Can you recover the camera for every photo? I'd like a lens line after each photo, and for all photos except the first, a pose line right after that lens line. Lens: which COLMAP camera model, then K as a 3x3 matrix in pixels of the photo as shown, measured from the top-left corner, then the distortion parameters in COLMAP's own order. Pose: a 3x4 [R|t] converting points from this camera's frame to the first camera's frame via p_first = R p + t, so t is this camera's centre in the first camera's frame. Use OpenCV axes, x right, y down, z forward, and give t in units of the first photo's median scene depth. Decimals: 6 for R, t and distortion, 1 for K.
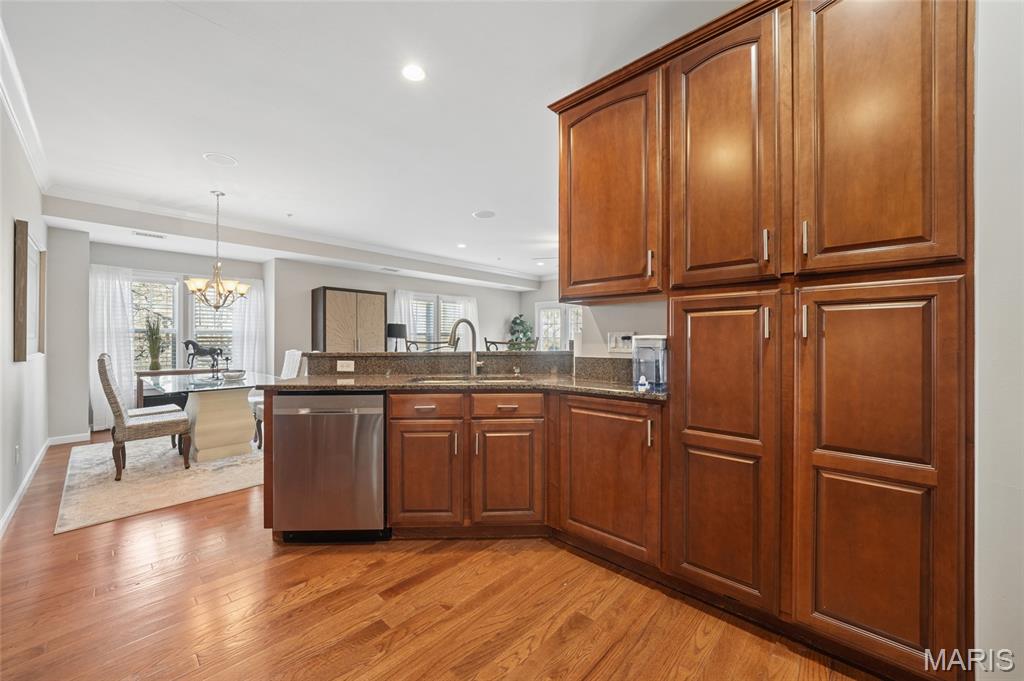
lens RADIAL K [[391.8, 0, 511.7], [0, 391.8, 341.1], [0, 0, 1]] dist [-0.005724, -0.000097]
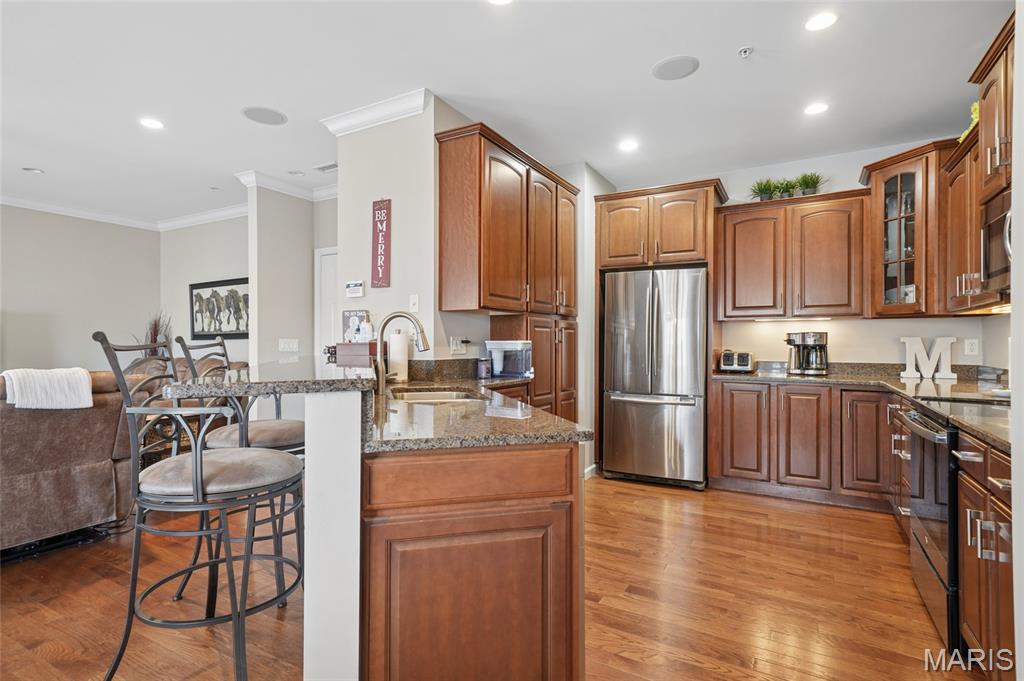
lens RADIAL K [[512.0, 0, 507.2], [0, 512.0, 341.8], [0, 0, 1]] dist [-0.001132, -0.000767]
pose [[-0.240386, 0.002634, 0.970674, -2.281095], [-0.001698, 0.999994, -0.003134, -0.006308], [-0.970676, -0.002402, -0.240380, 2.274629]]
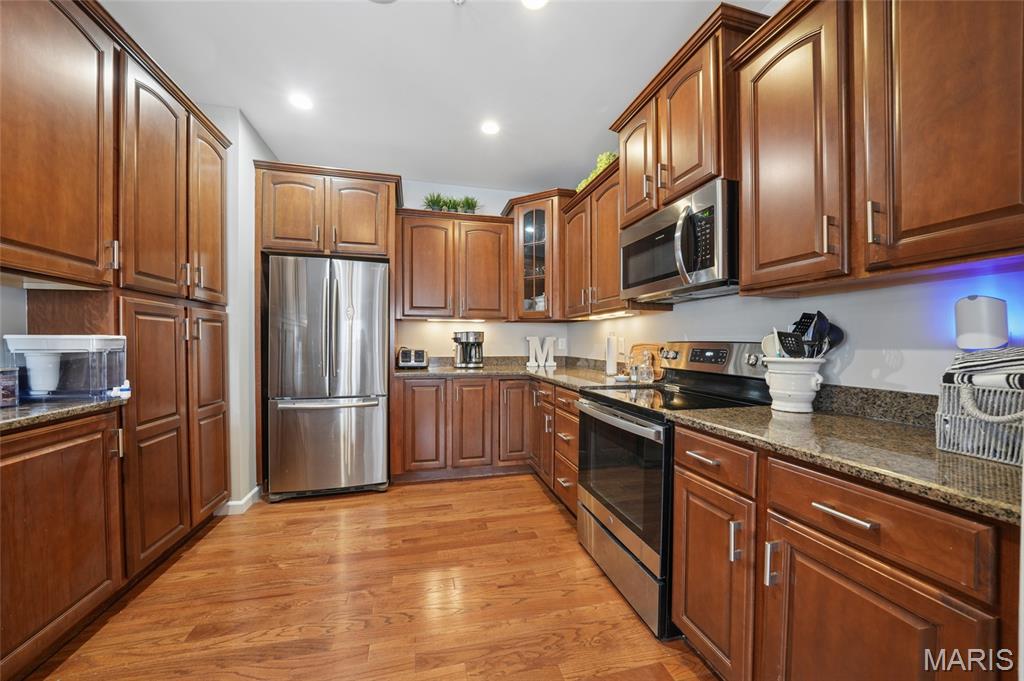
lens RADIAL K [[376.6, 0, 512.2], [0, 376.6, 348.4], [0, 0, 1]] dist [-0.017473, -0.000344]
pose [[-0.841138, -0.010916, 0.540711, -1.272173], [-0.002317, 0.999860, 0.016580, -0.001982], [-0.540816, 0.012694, -0.841045, 1.784619]]
